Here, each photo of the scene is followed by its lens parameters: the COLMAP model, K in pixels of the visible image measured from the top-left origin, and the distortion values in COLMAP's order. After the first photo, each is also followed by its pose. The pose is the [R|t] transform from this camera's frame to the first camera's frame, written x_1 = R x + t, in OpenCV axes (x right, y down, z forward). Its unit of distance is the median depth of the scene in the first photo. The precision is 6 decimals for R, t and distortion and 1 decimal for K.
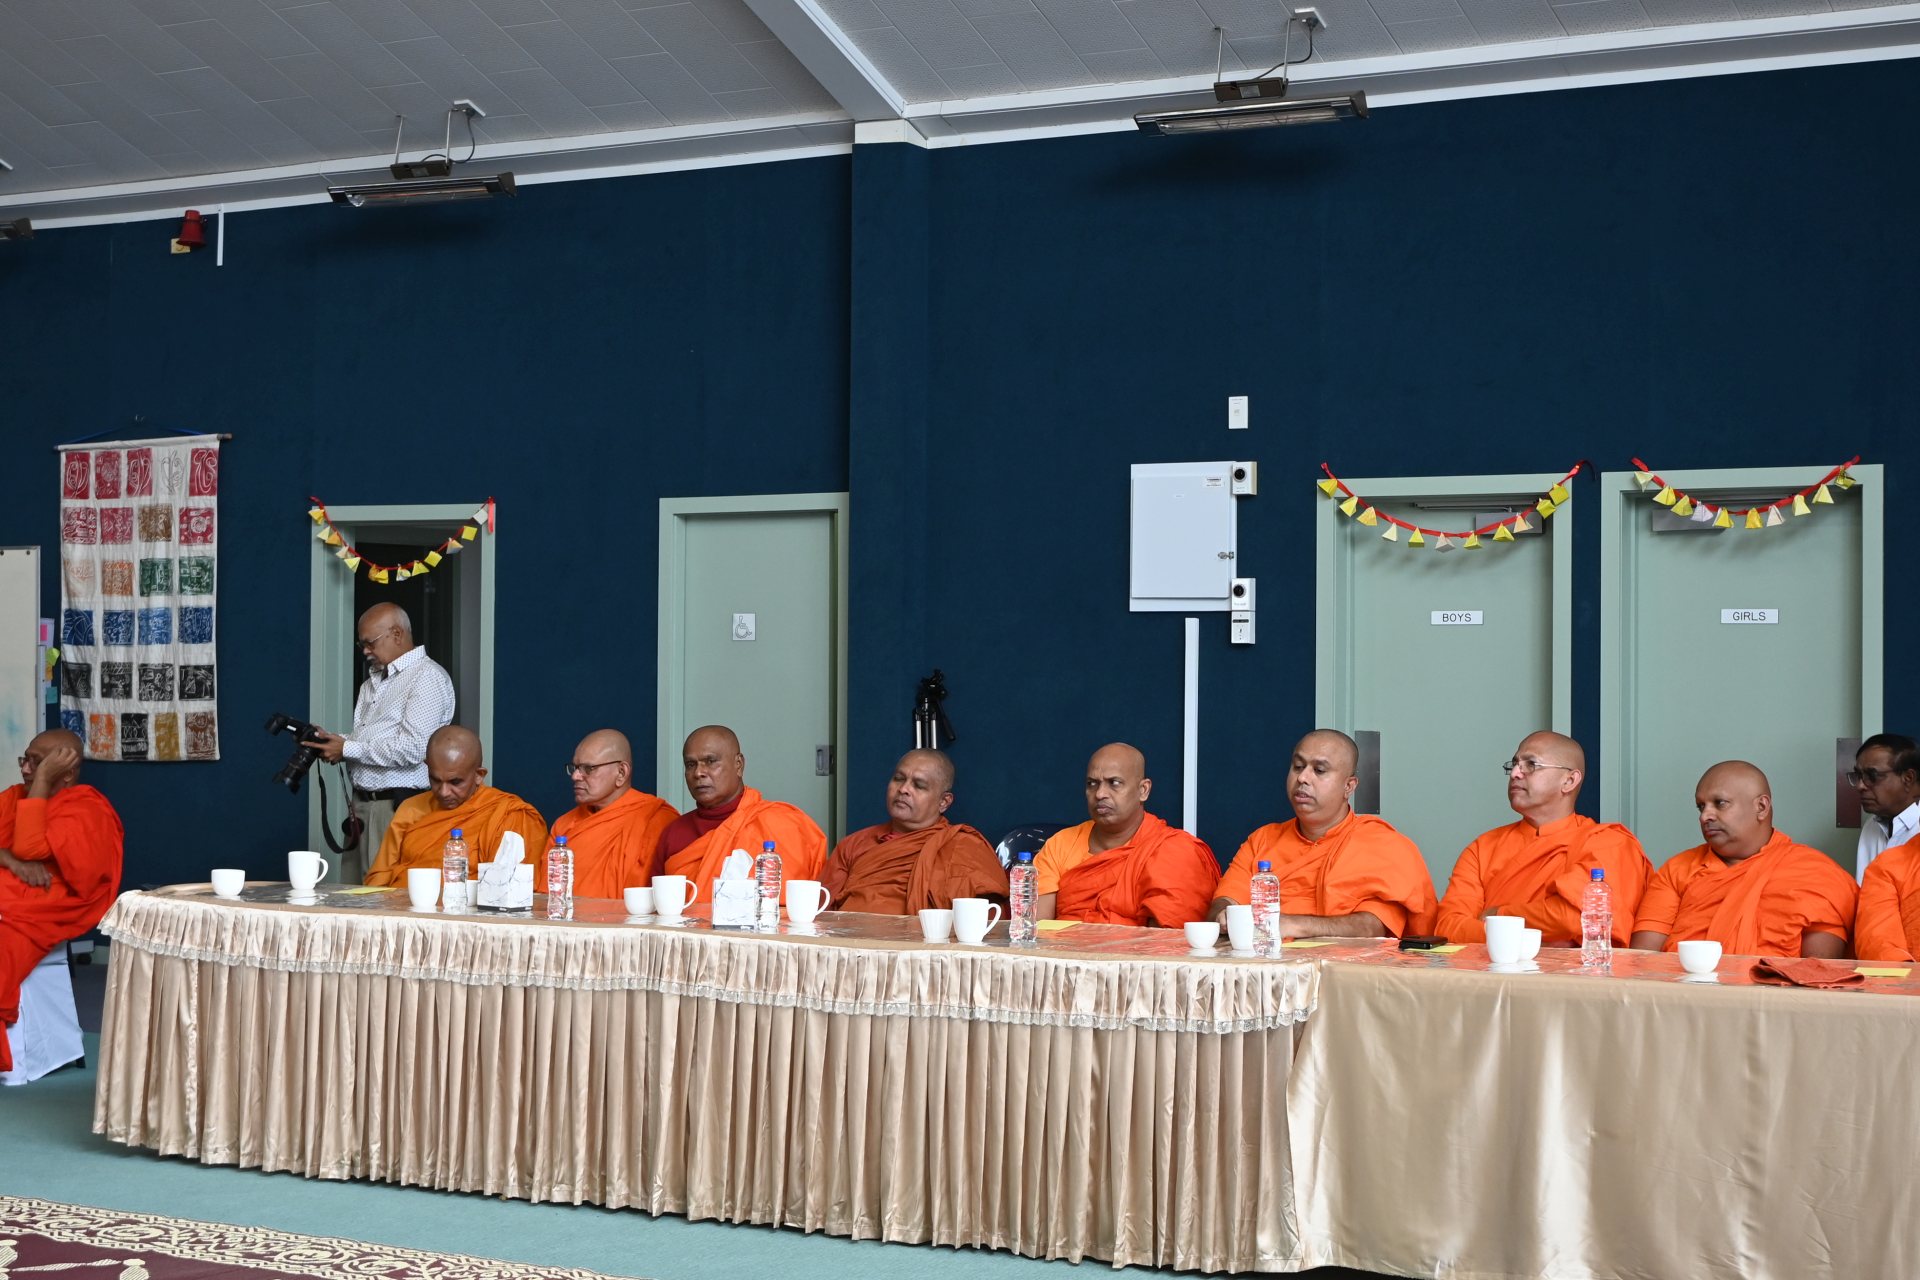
lens RADIAL K [[3205.6, 0, 951.9], [0, 3205.6, 646.6], [0, 0, 1]] dist [-0.011145, 0.048652]
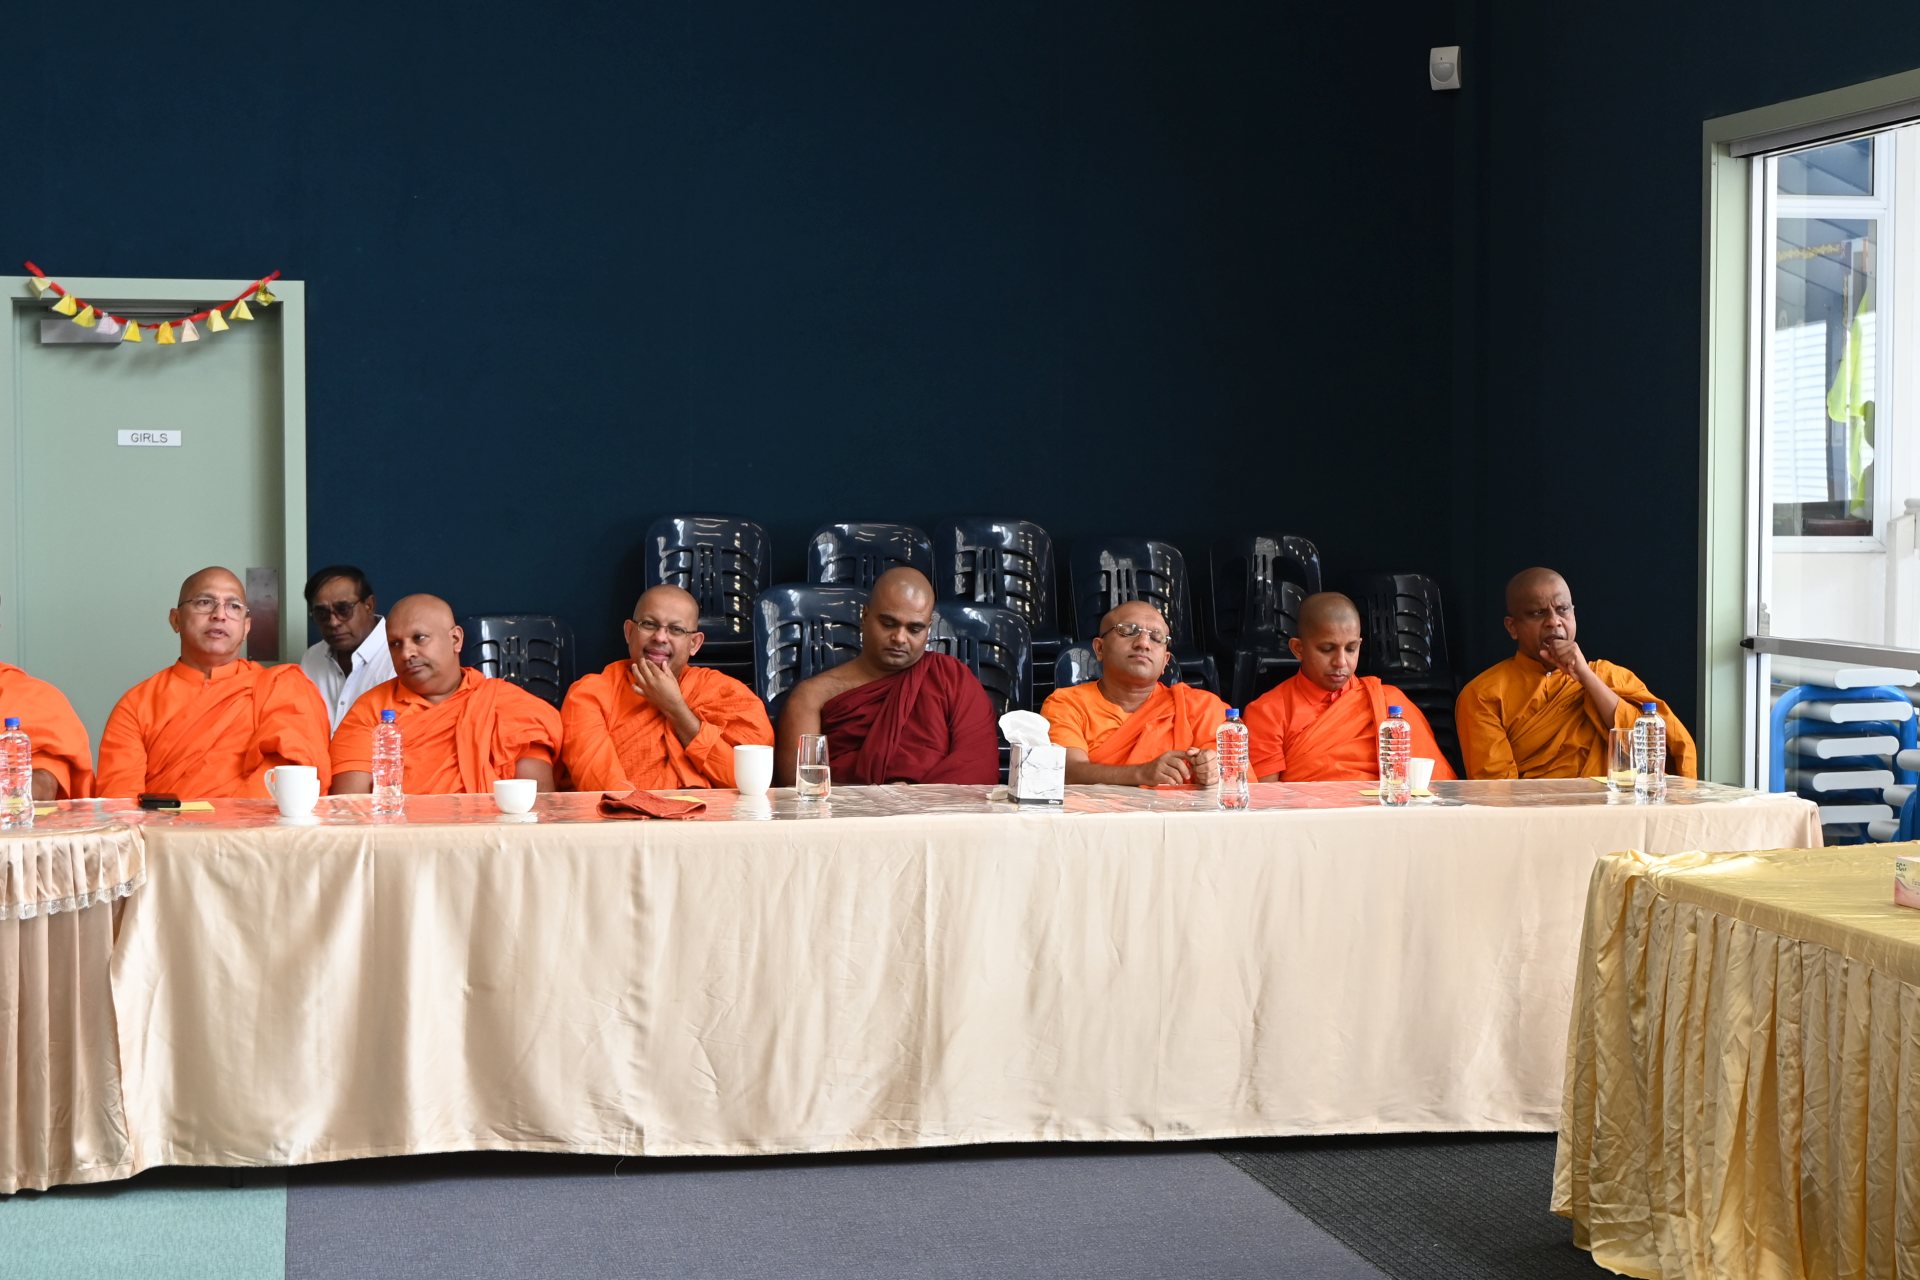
lens RADIAL K [[3365.2, 0, 956.8], [0, 3365.2, 678.8], [0, 0, 1]] dist [-0.019703, 0.136098]
pose [[0.747304, -0.037130, 0.663444, -0.333443], [-0.005056, 0.998091, 0.061553, -0.001280], [-0.664463, -0.049353, 0.745690, 0.159301]]
